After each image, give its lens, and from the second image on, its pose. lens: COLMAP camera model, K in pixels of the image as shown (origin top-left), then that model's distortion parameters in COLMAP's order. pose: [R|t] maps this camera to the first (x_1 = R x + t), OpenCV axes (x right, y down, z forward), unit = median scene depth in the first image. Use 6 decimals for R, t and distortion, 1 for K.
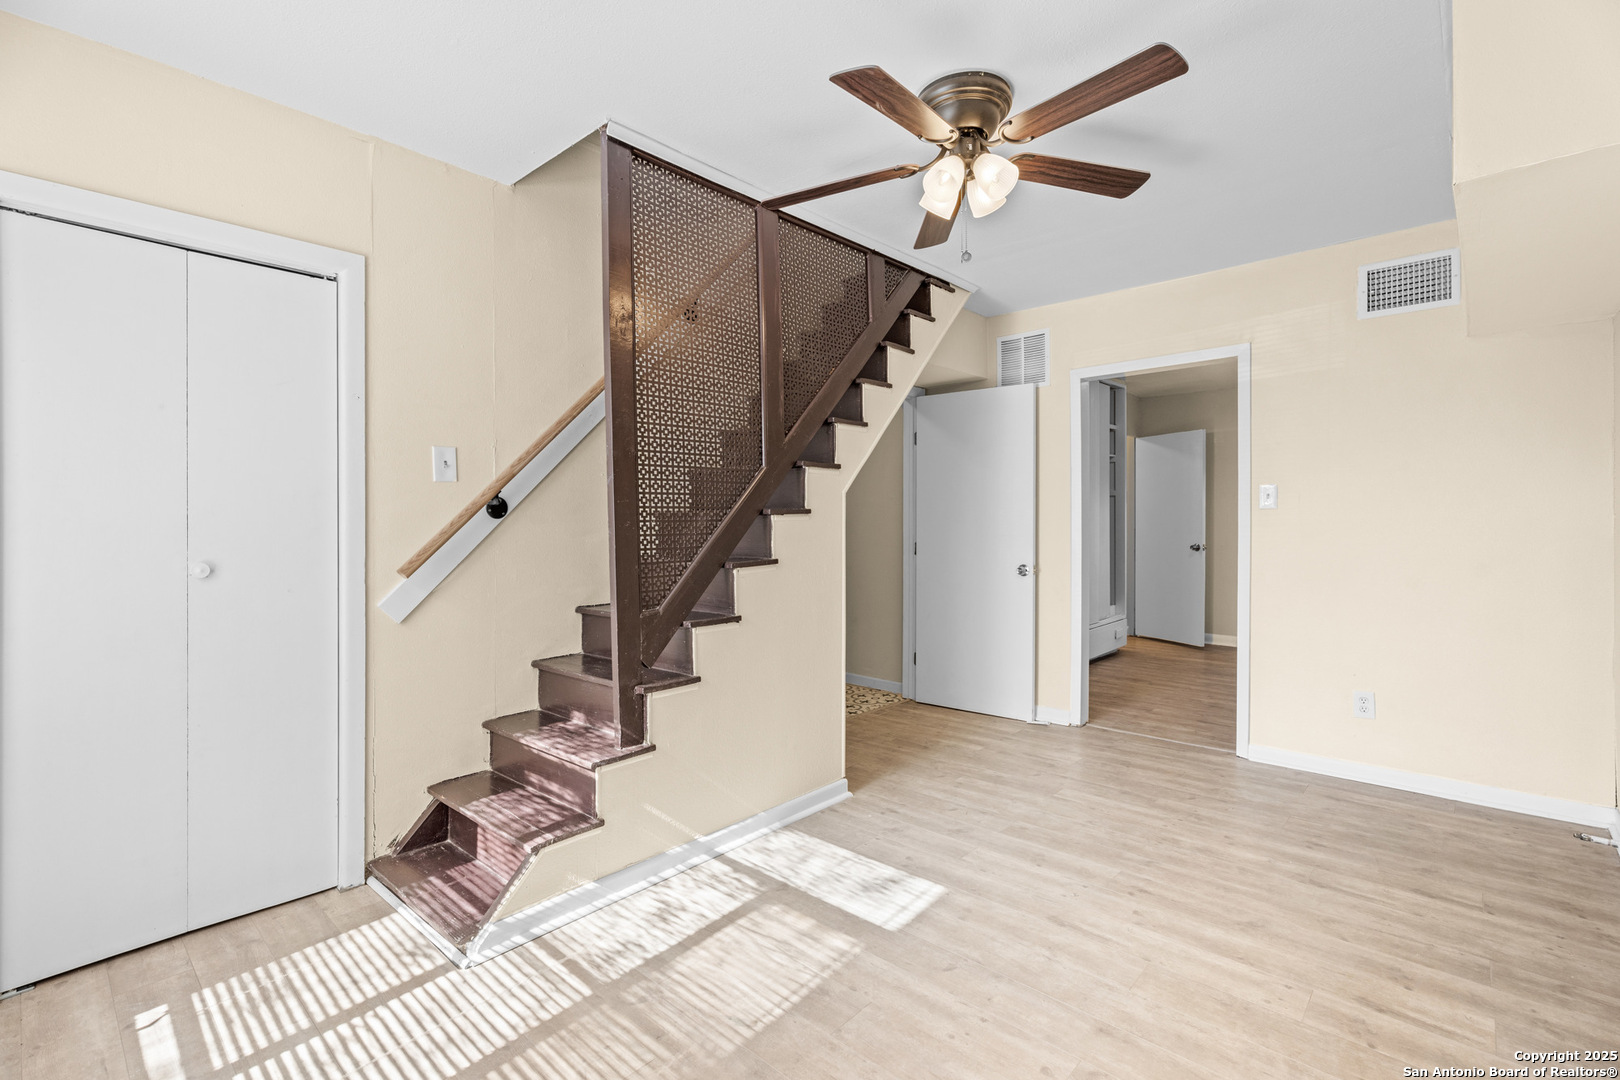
lens RADIAL K [[734.3, 0, 820.2], [0, 734.3, 533.4], [0, 0, 1]] dist [-0.005365, -0.001402]
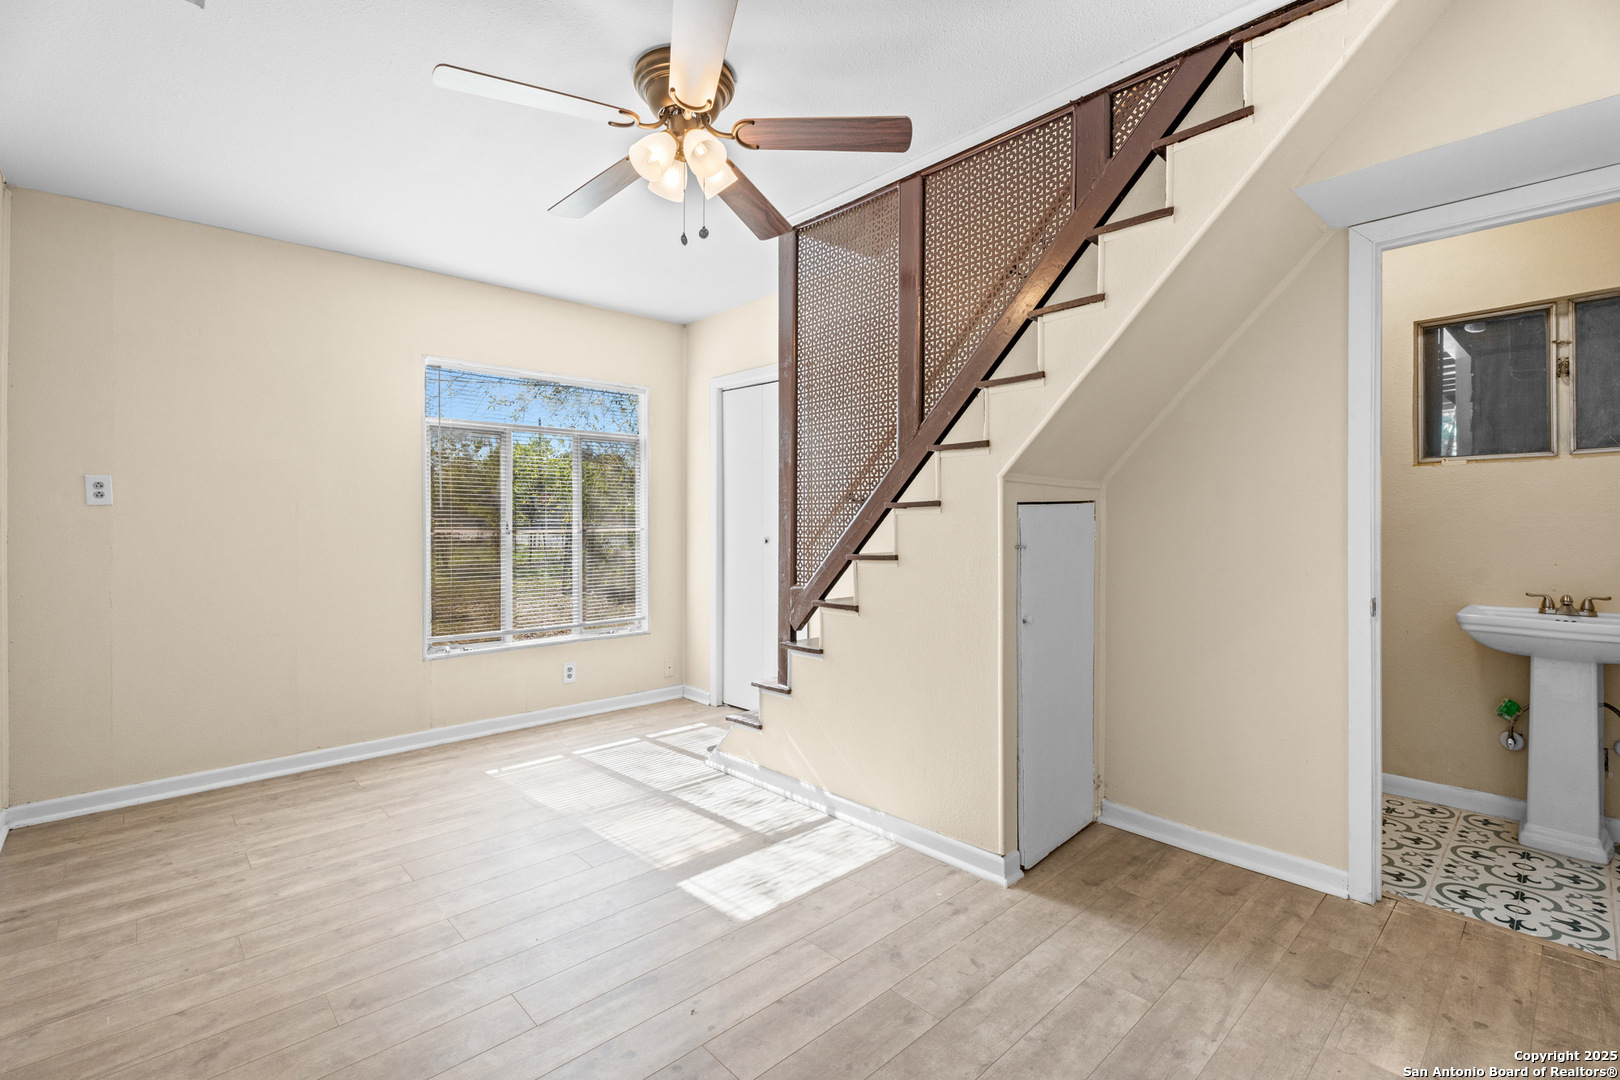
lens RADIAL K [[734.3, 0, 811.7], [0, 734.3, 527.1], [0, 0, 1]] dist [-0.005365, -0.001402]
pose [[-0.101335, 0.002807, -0.994848, 1.077161], [-0.014374, 0.999887, 0.004285, -0.004278], [0.994748, 0.014735, -0.101284, 1.190412]]
